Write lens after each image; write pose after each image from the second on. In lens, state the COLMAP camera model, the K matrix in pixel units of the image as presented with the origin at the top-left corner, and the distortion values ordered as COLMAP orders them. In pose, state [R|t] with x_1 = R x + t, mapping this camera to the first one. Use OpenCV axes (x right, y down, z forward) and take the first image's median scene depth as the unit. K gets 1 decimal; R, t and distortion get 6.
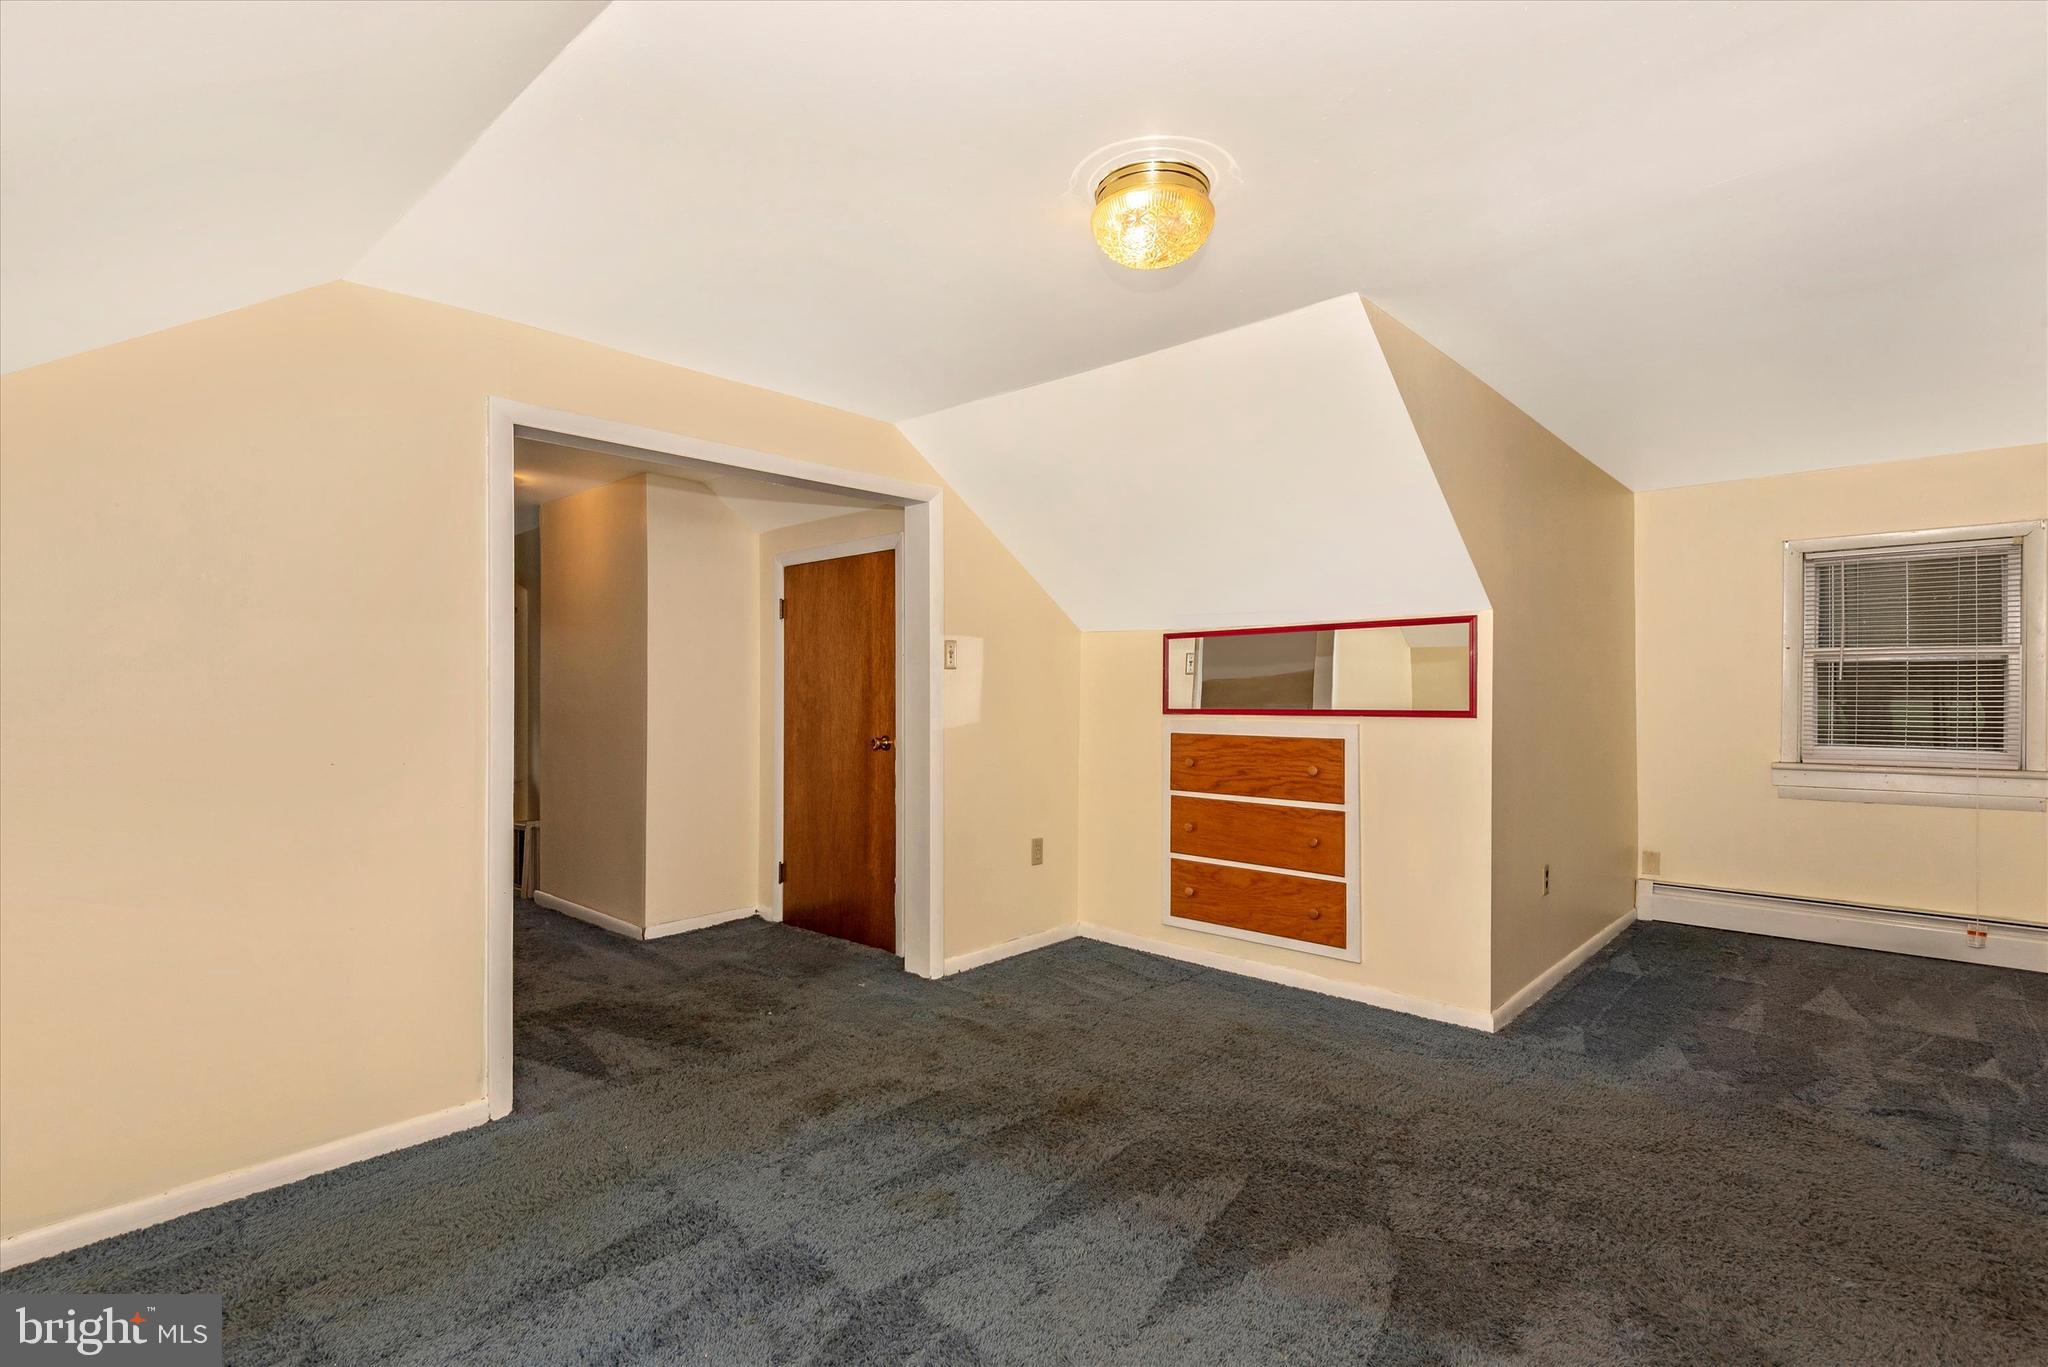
lens RADIAL K [[956.1, 0, 1019.4], [0, 956.1, 698.4], [0, 0, 1]] dist [0.041776, -0.020973]
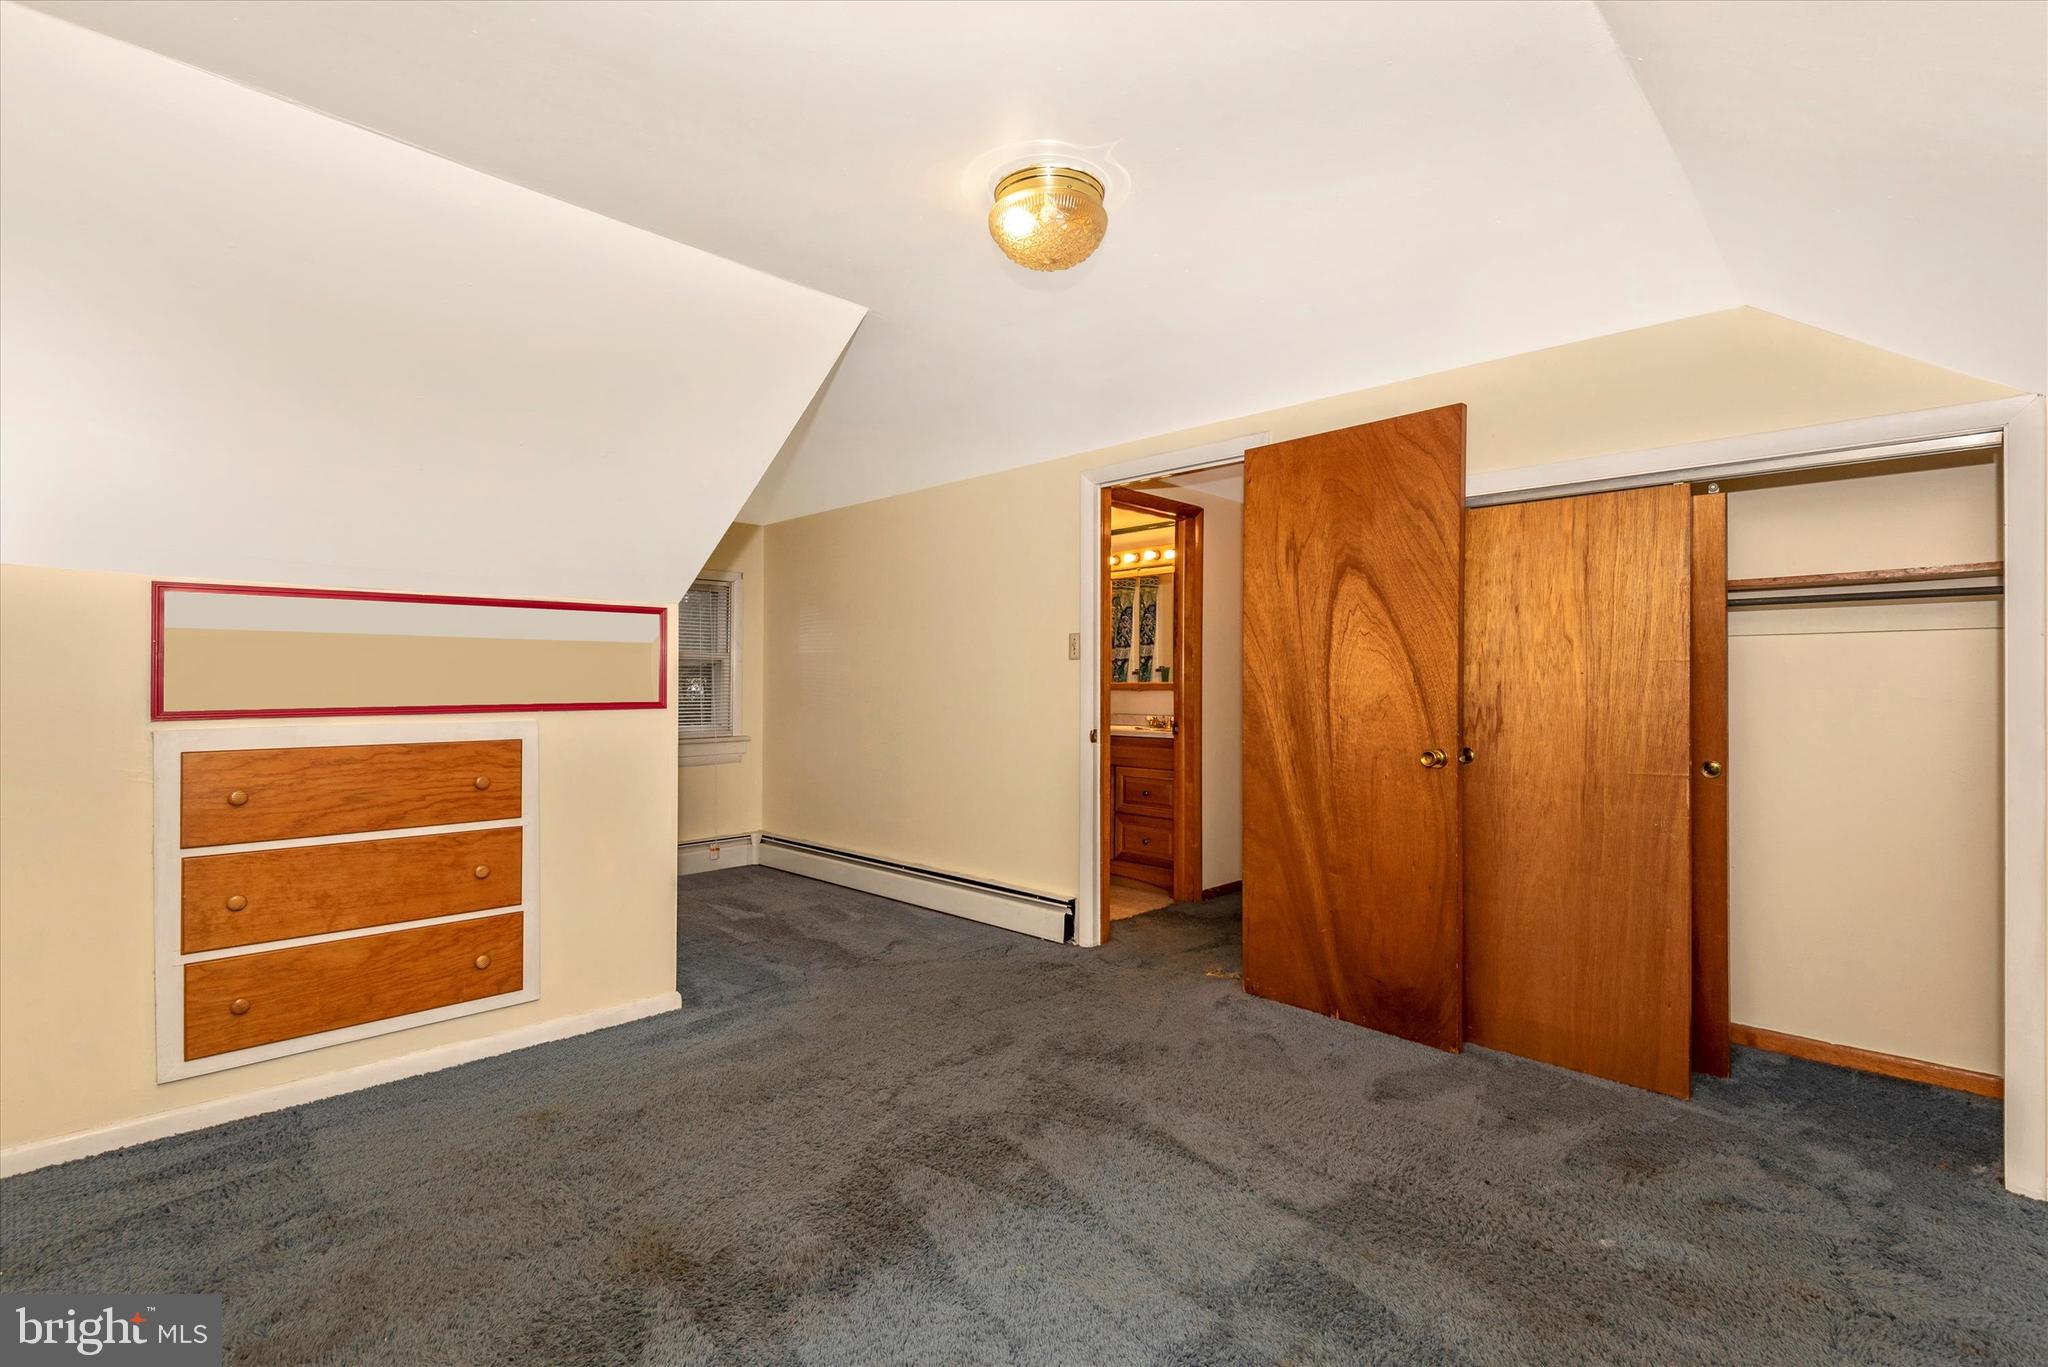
lens RADIAL K [[956.1, 0, 1019.4], [0, 956.1, 698.4], [0, 0, 1]] dist [0.041776, -0.020973]
pose [[0.038196, -0.011842, 0.999200, -0.482430], [0.011451, 0.999869, 0.011412, 0.002102], [-0.999205, 0.011006, 0.038326, 0.530366]]
